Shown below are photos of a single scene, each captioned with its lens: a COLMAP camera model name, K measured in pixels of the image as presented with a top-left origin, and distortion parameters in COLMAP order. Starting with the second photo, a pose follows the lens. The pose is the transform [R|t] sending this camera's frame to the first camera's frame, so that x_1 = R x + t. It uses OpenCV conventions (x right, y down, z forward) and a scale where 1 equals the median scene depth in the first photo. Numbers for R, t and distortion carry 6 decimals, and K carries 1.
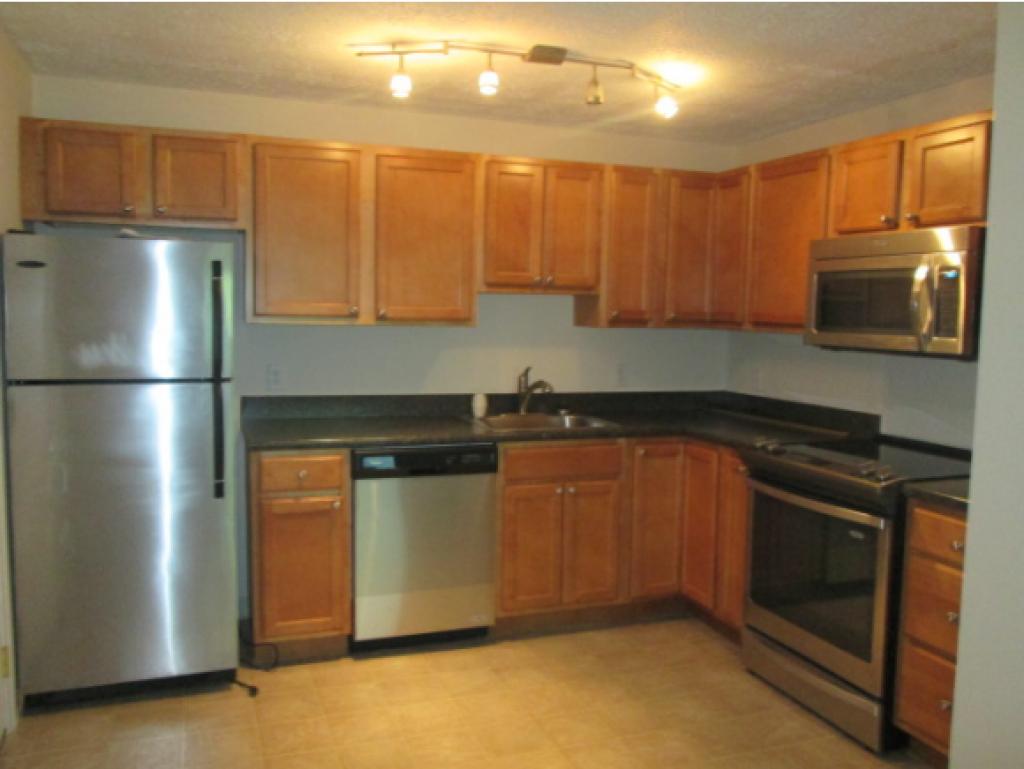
lens RADIAL K [[888.3, 0, 509.4], [0, 888.3, 396.1], [0, 0, 1]] dist [-0.009933, 0.005640]
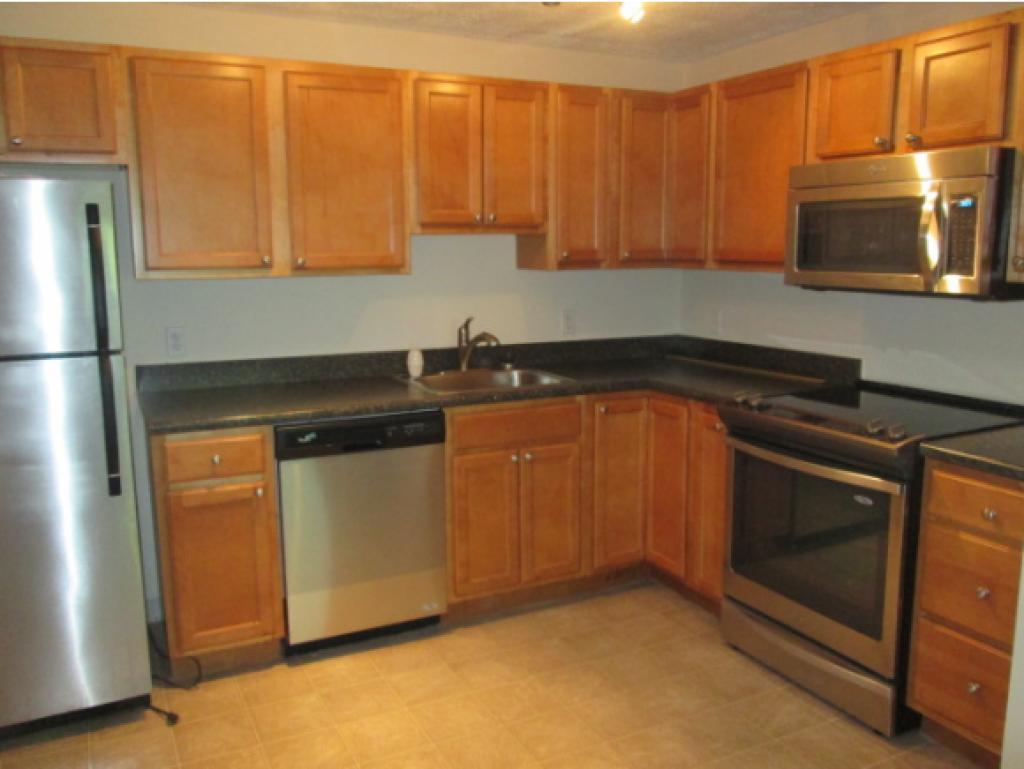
lens RADIAL K [[888.2, 0, 510.5], [0, 888.2, 391.5], [0, 0, 1]] dist [-0.015446, 0.016519]
pose [[0.993236, -0.042493, 0.108063, -0.043207], [0.035231, 0.997046, 0.068245, -0.021702], [-0.110643, -0.063976, 0.991799, 0.136071]]
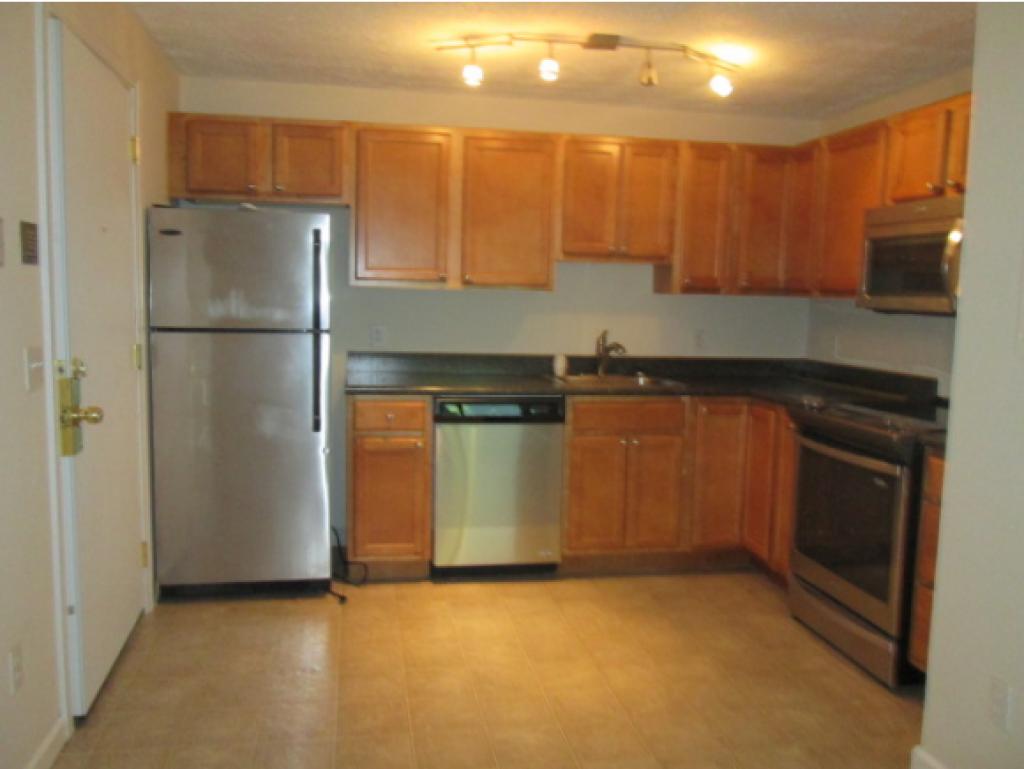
lens RADIAL K [[888.2, 0, 510.5], [0, 888.2, 391.5], [0, 0, 1]] dist [-0.015446, 0.016519]
pose [[0.984491, 0.025319, -0.173601, 0.114126], [-0.023486, 0.999645, 0.012607, 0.035839], [0.173858, -0.008335, 0.984735, -0.100771]]
